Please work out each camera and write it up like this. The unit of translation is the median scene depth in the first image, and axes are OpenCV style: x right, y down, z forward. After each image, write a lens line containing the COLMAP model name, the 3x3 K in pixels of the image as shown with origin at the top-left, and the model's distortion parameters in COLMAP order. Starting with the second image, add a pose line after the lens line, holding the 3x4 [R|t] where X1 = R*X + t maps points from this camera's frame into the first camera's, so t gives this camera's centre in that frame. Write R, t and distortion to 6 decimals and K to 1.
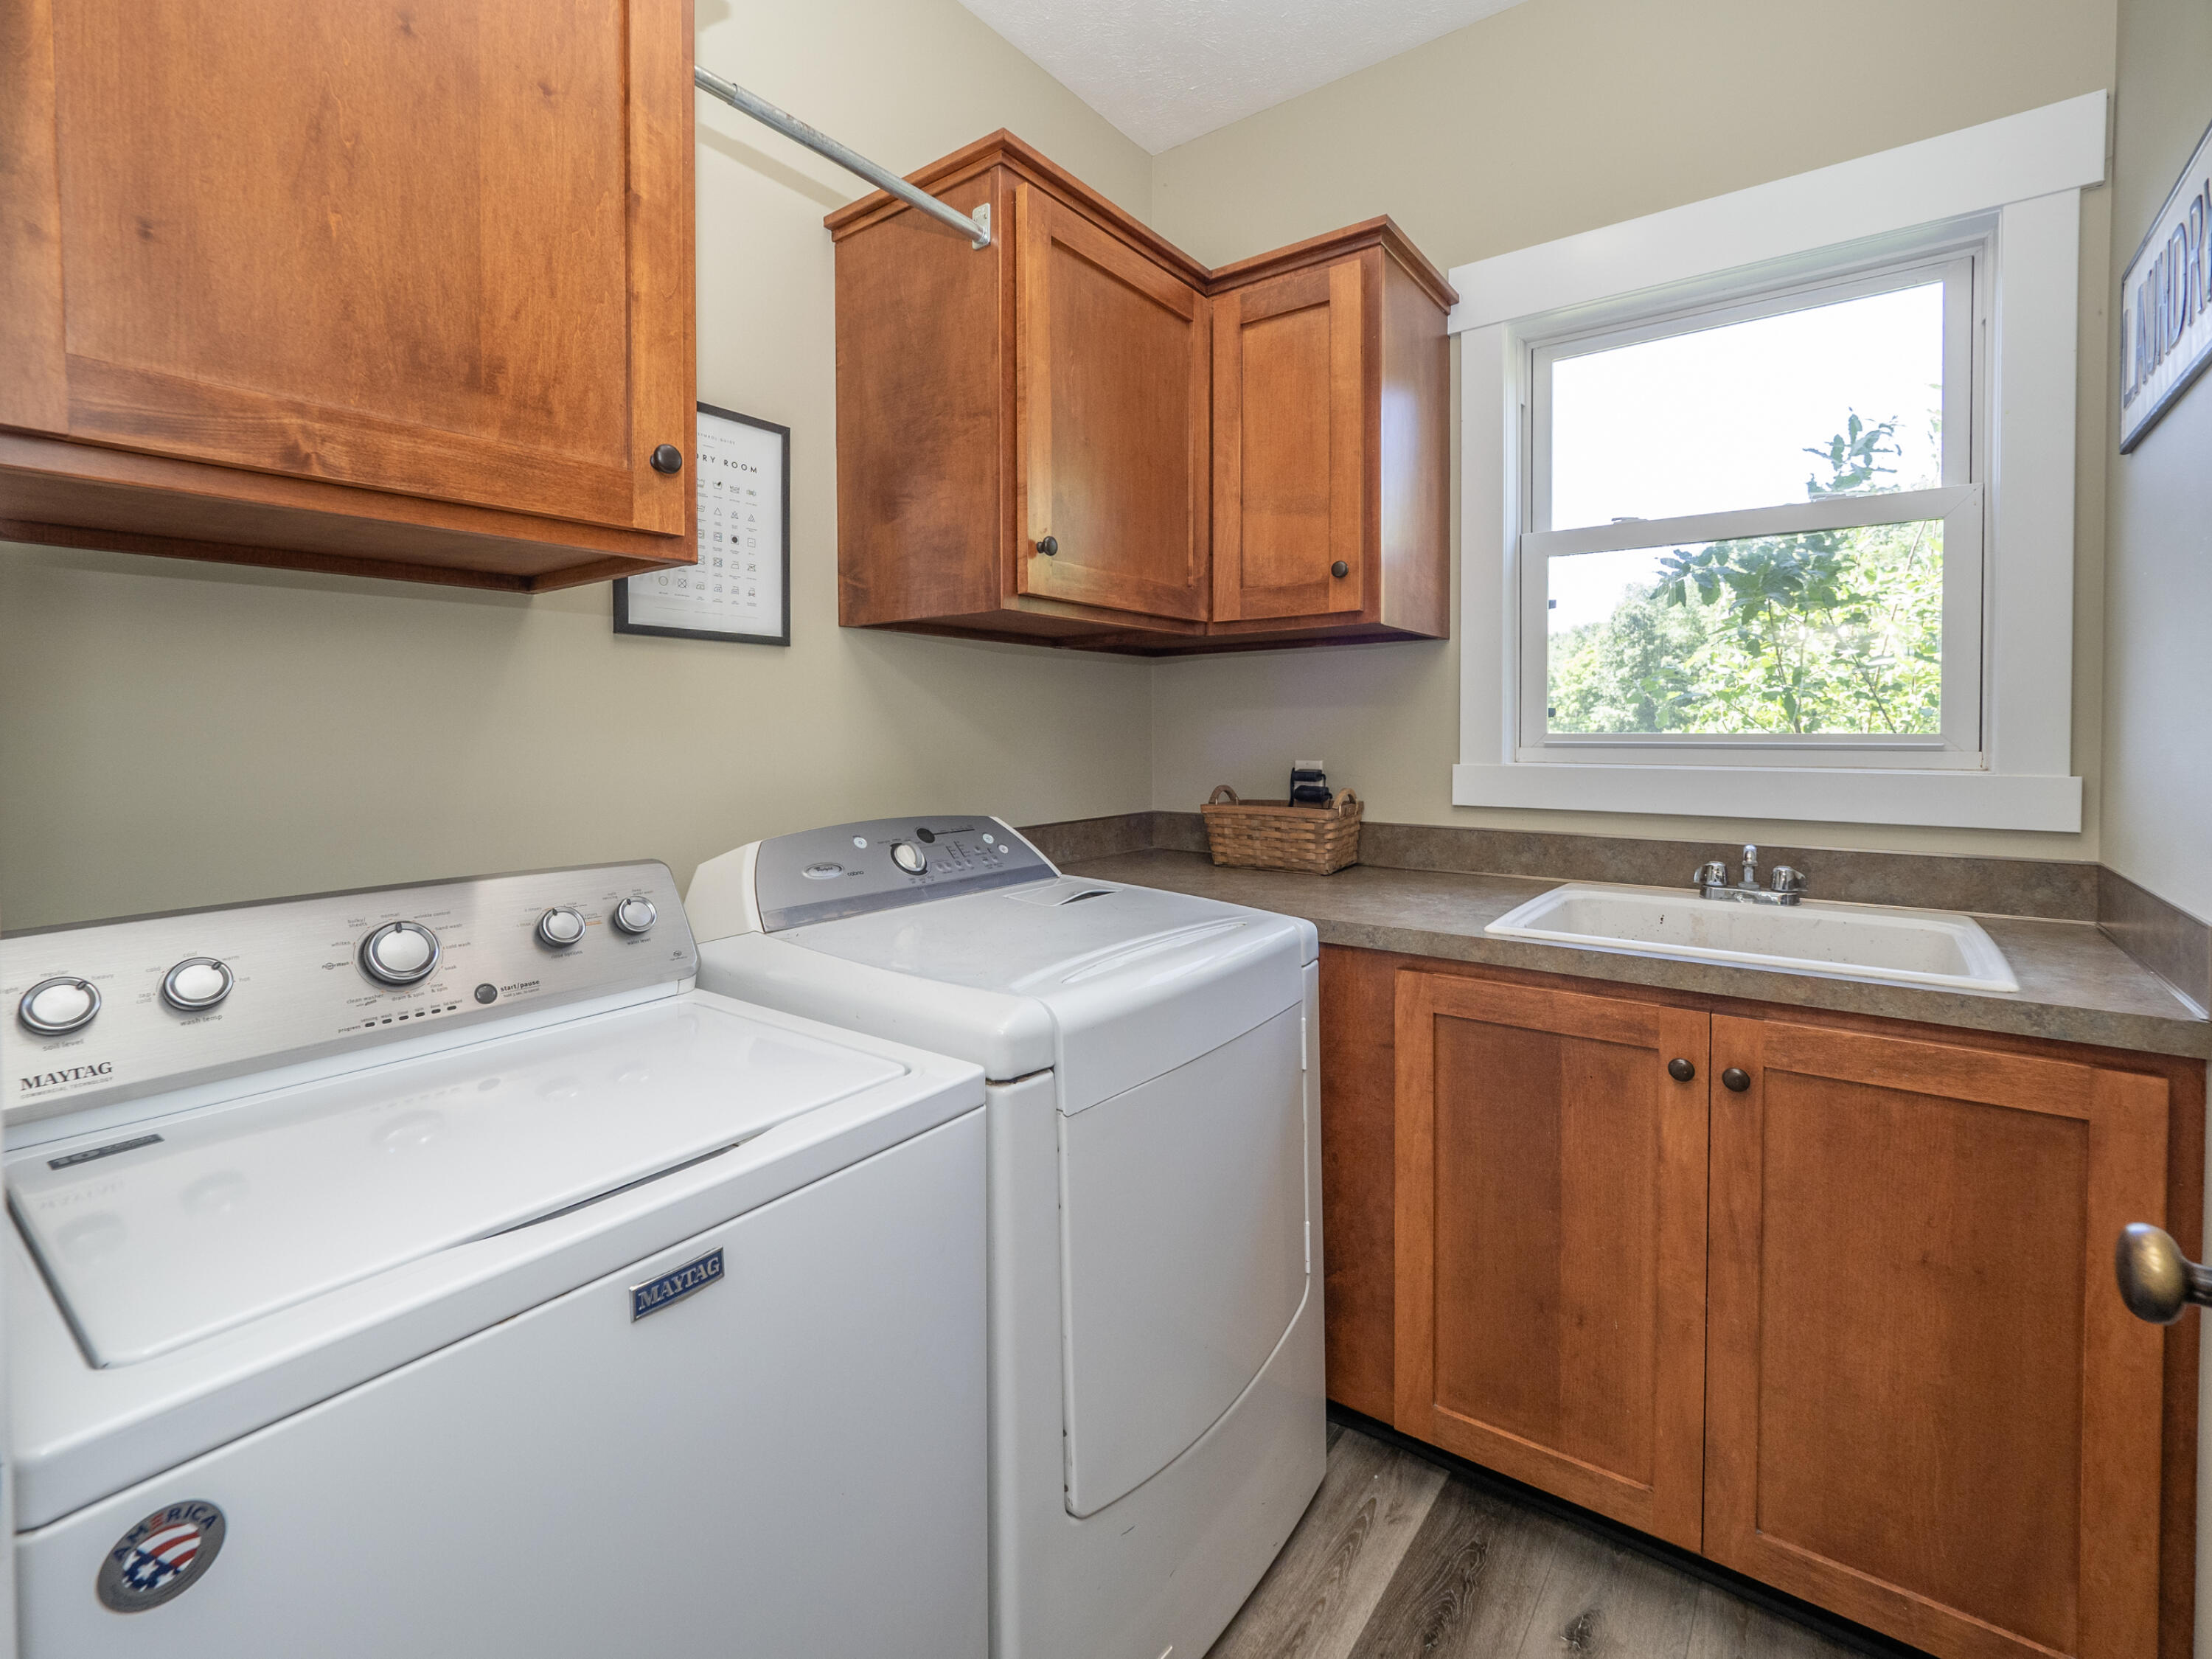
lens RADIAL K [[988.3, 0, 1099.8], [0, 988.3, 721.2], [0, 0, 1]] dist [0.001606, -0.000683]
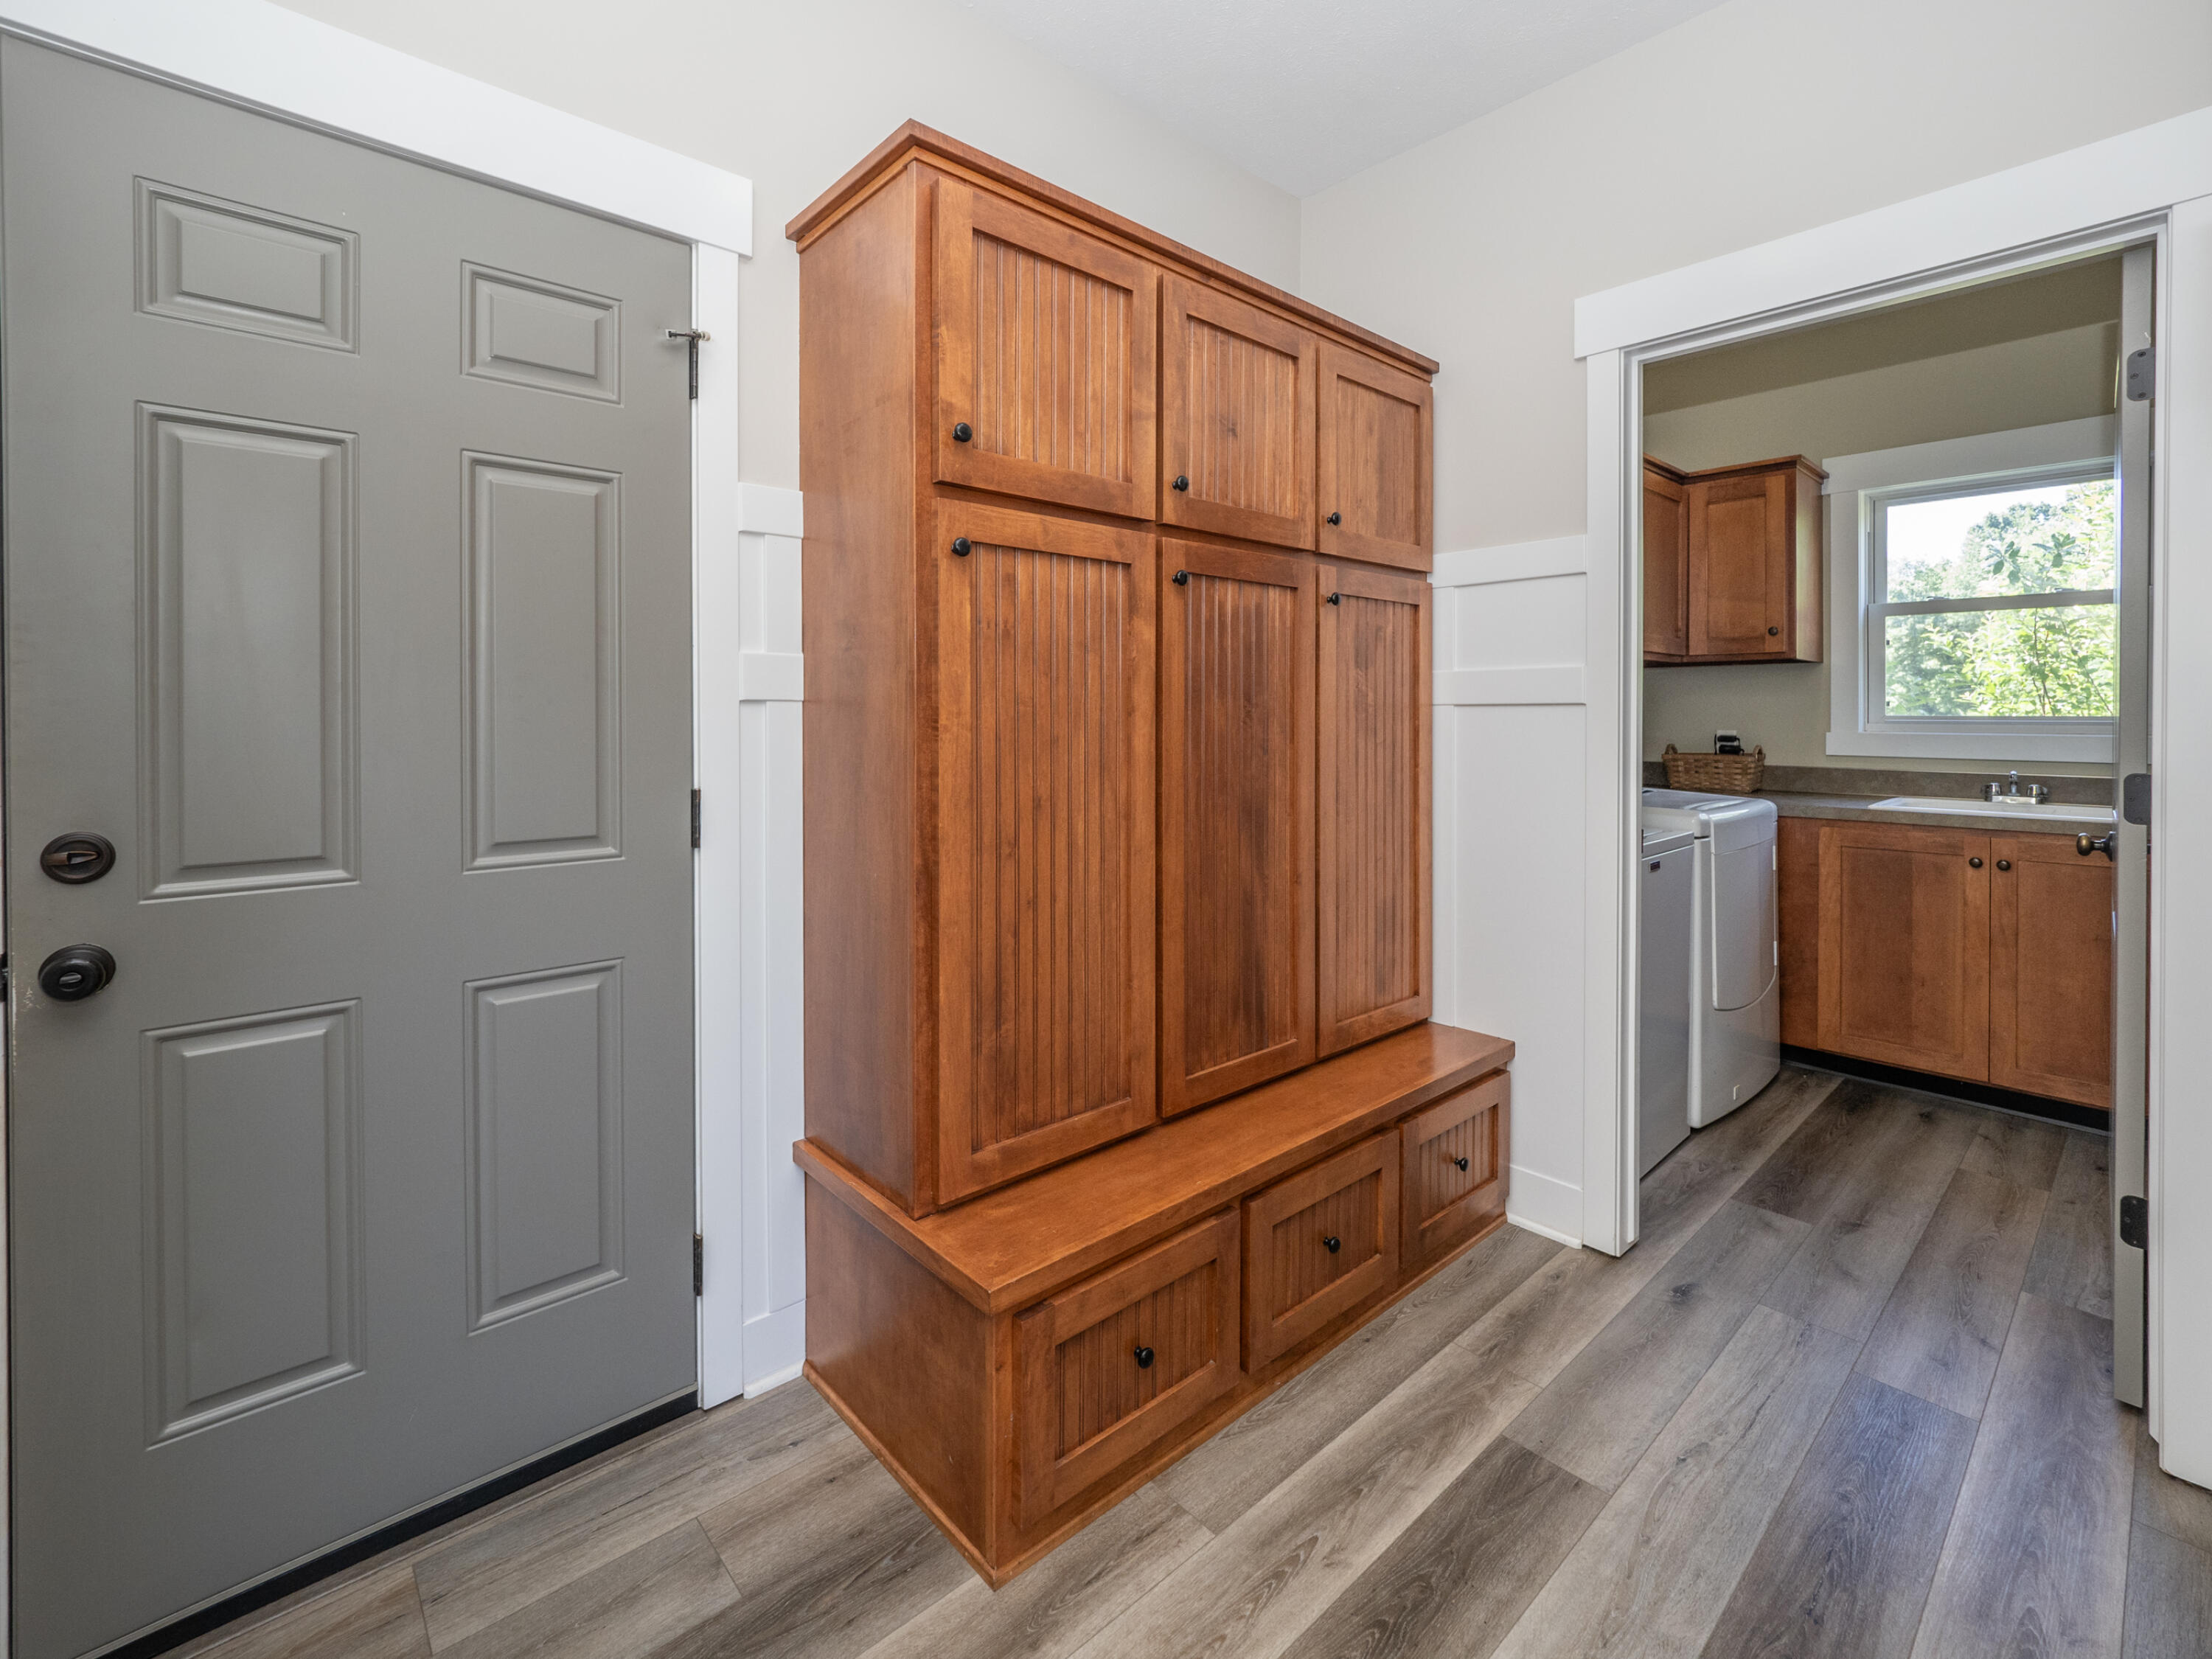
lens RADIAL K [[970.2, 0, 1106.1], [0, 970.2, 696.5], [0, 0, 1]] dist [-0.002254, 0.000088]
pose [[0.982144, -0.002192, -0.188119, -0.803008], [-0.000006, 0.999932, -0.011684, 0.000312], [0.188132, 0.011476, 0.982077, -1.315626]]
